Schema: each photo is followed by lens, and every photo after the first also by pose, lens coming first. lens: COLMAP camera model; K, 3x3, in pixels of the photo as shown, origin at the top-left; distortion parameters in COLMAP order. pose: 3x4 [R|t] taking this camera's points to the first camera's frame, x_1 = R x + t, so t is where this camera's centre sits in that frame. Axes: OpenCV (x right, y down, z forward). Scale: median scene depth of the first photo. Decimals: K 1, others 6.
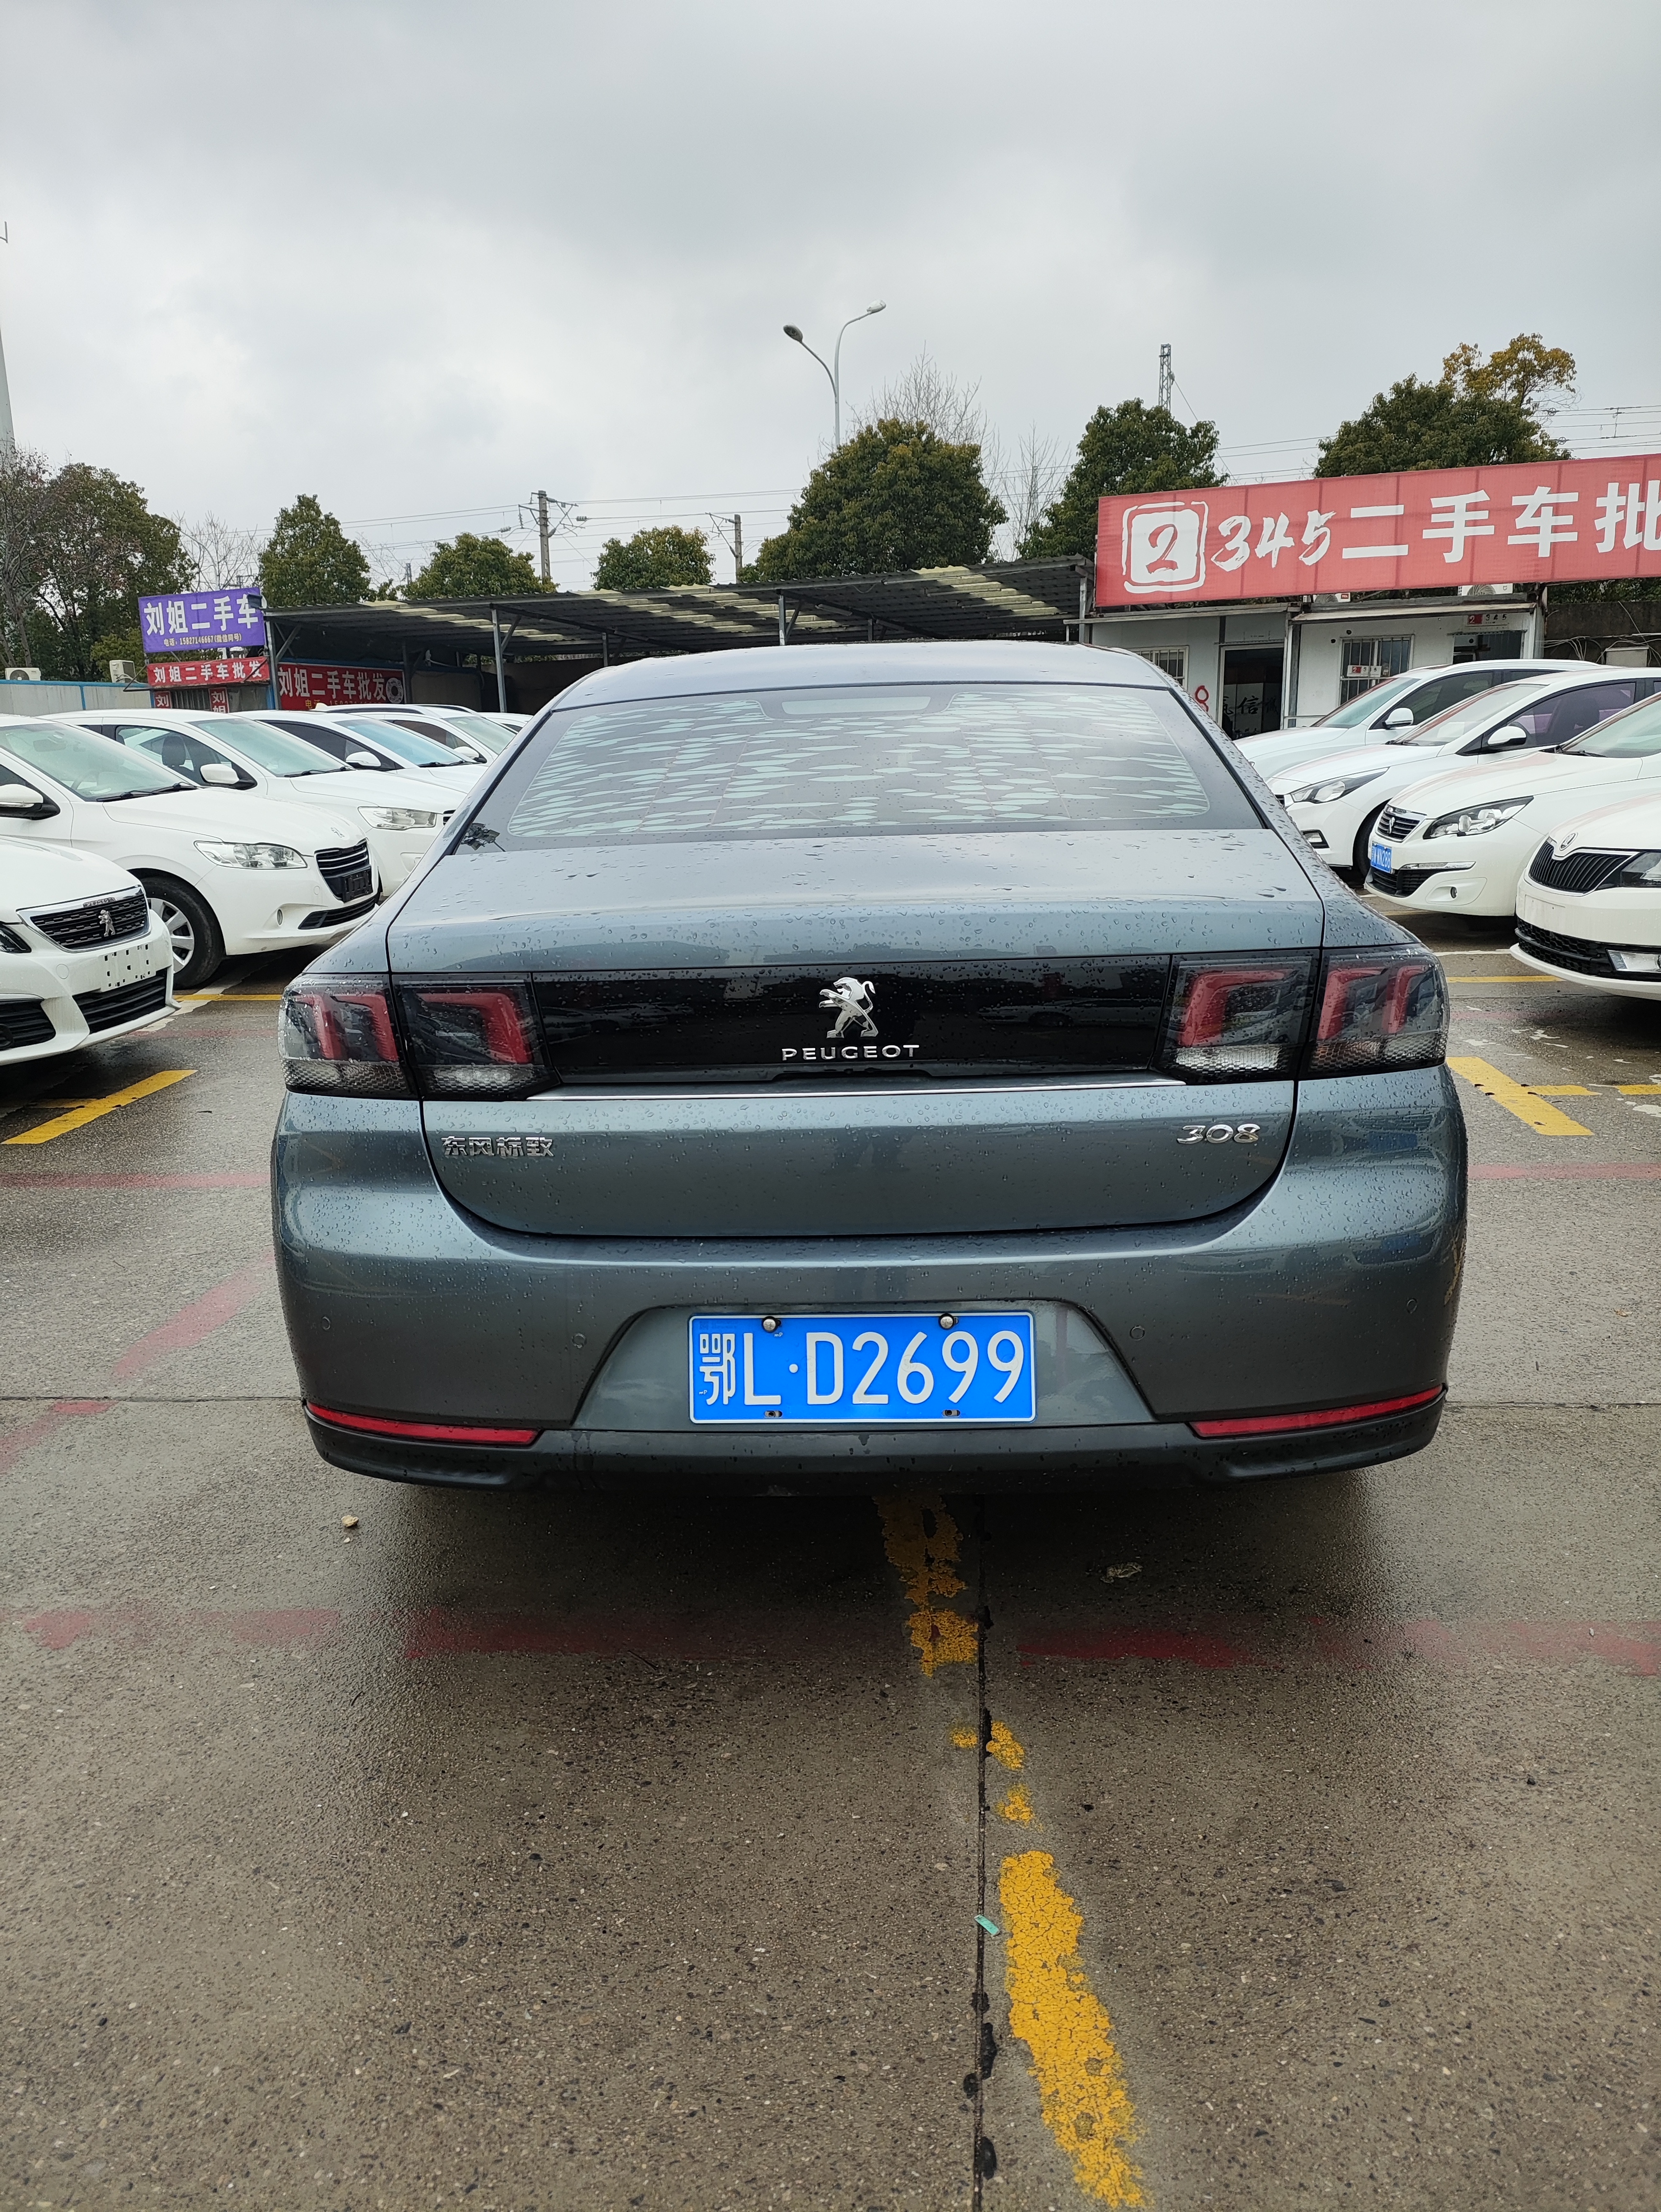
lens RADIAL K [[1582.2, 0, 830.5], [0, 1582.2, 1106.0], [0, 0, 1]] dist [0.142045, -0.257086]
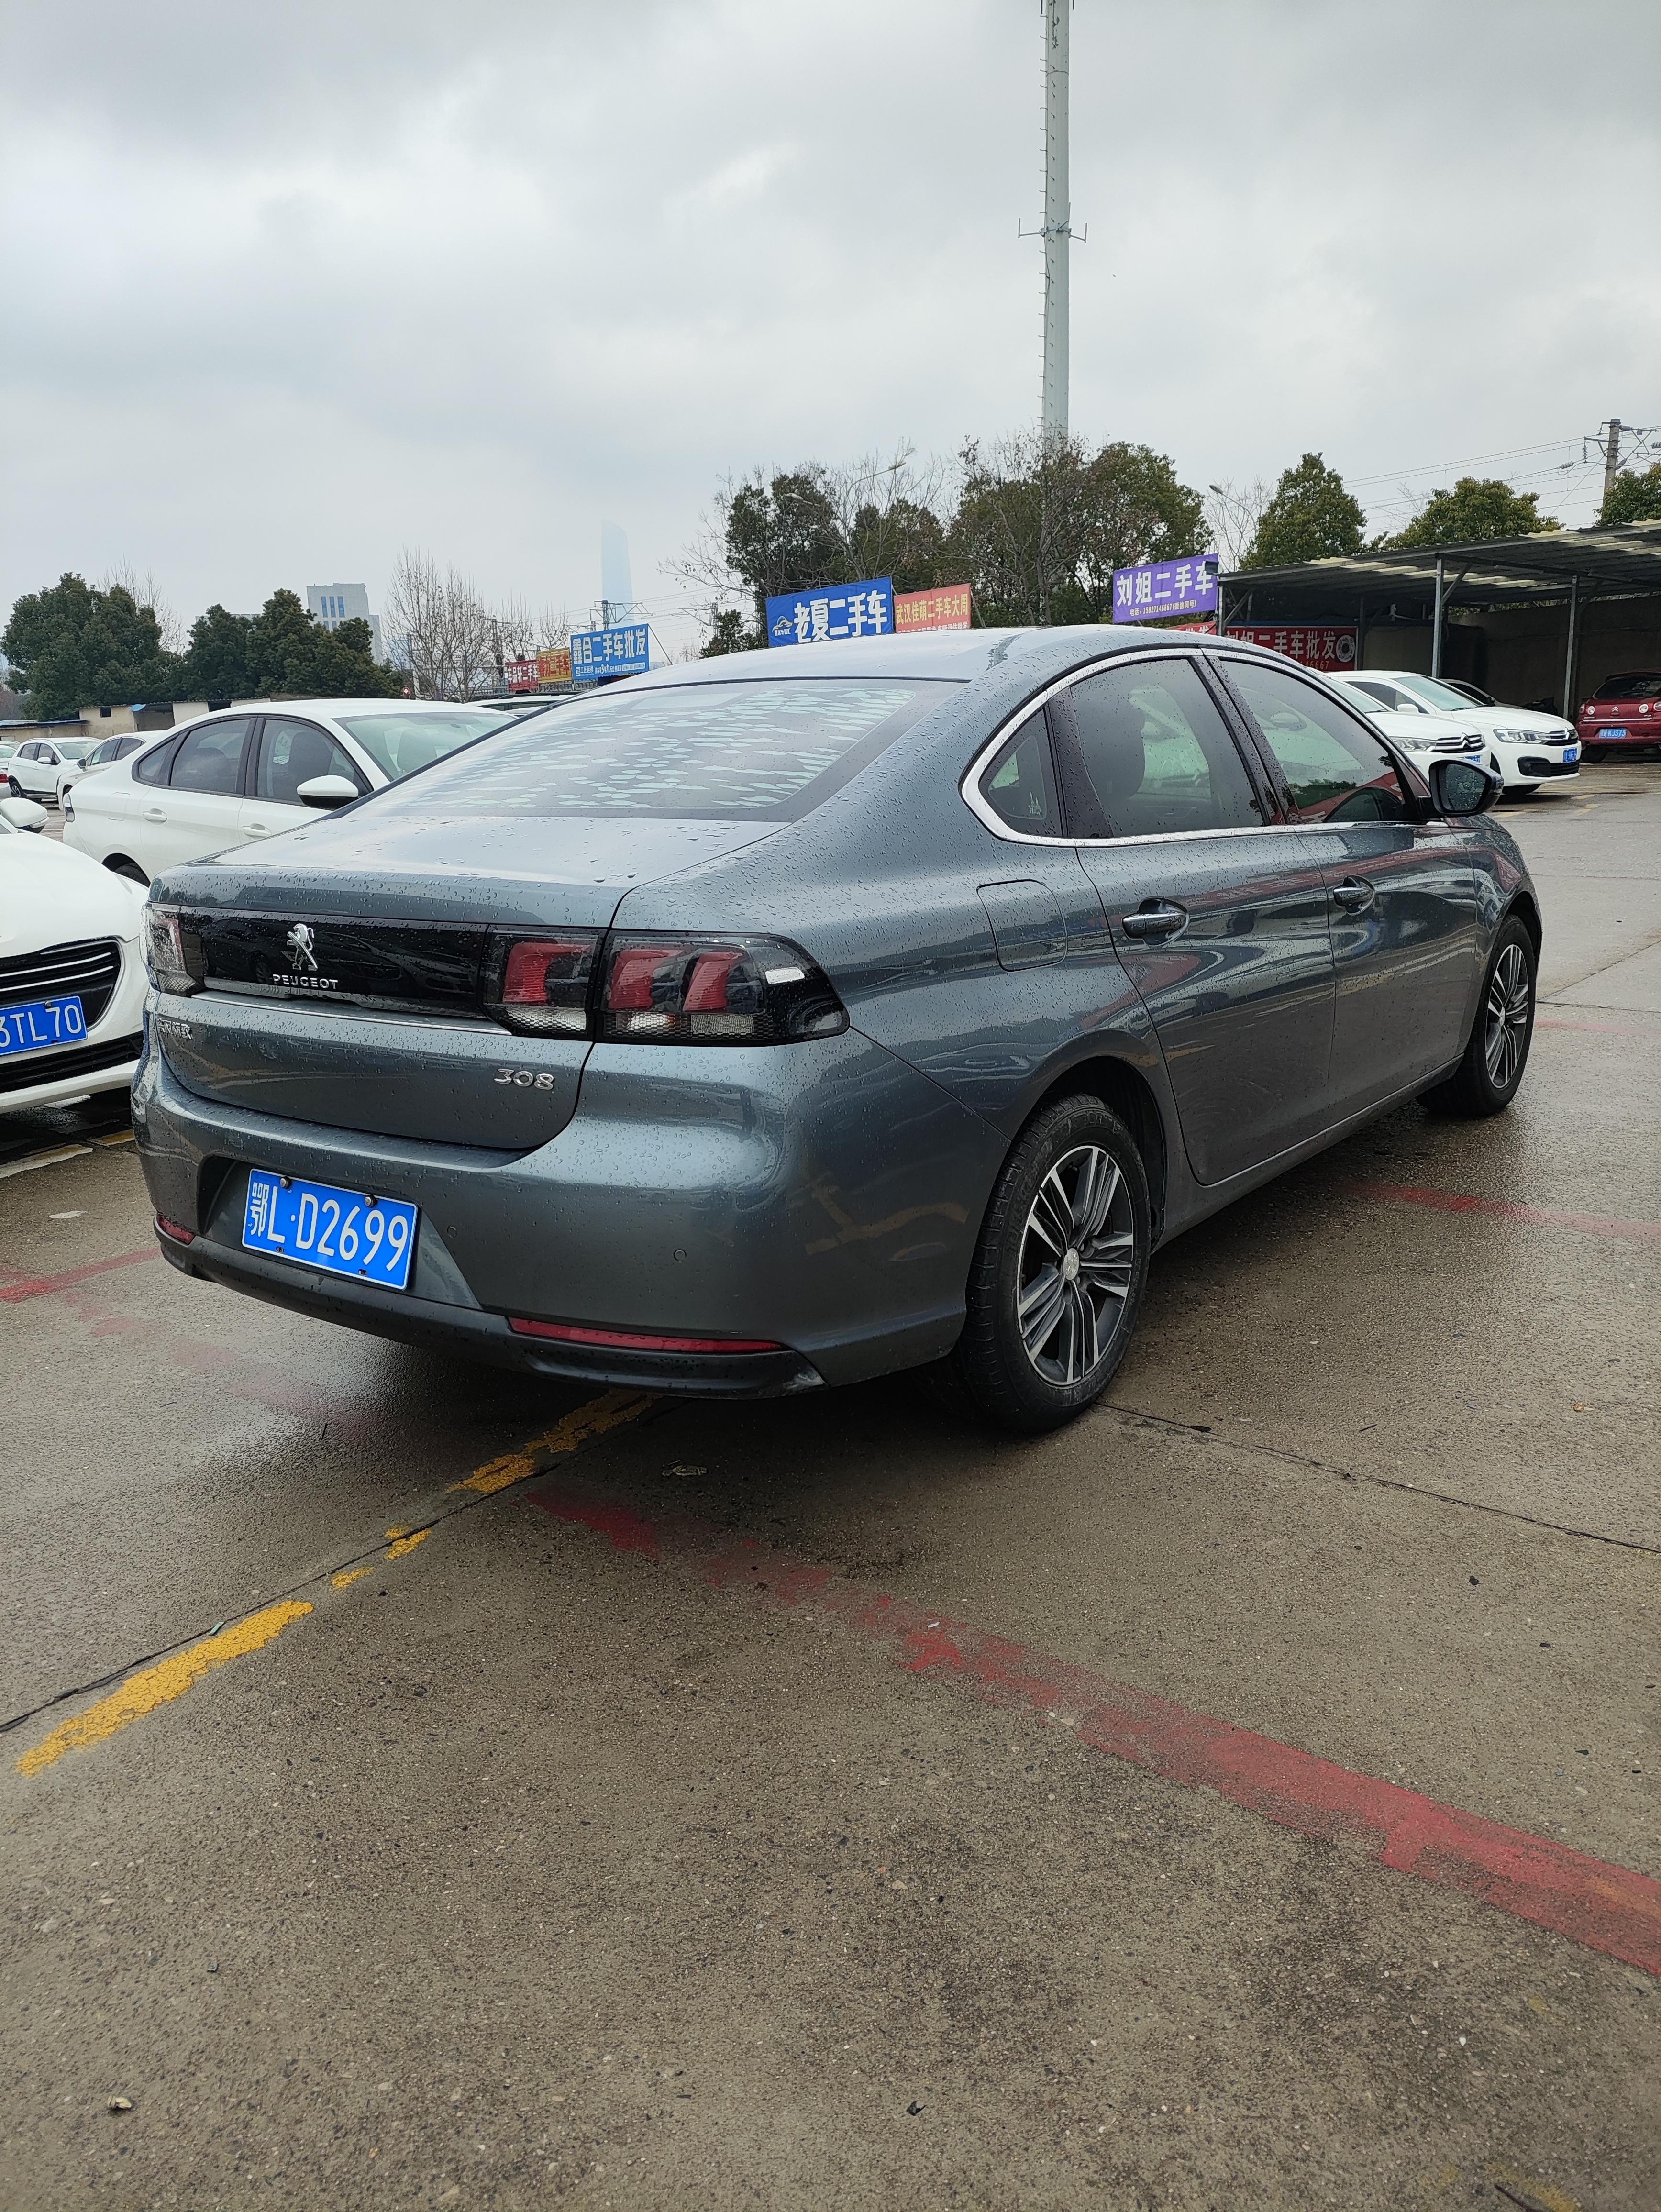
lens RADIAL K [[1582.2, 0, 830.5], [0, 1582.2, 1106.0], [0, 0, 1]] dist [0.142045, -0.257086]
pose [[0.823818, 0.128373, -0.552127, 1.055112], [-0.114478, 0.991627, 0.059750, -0.057433], [0.555175, 0.013983, 0.831616, 0.136000]]
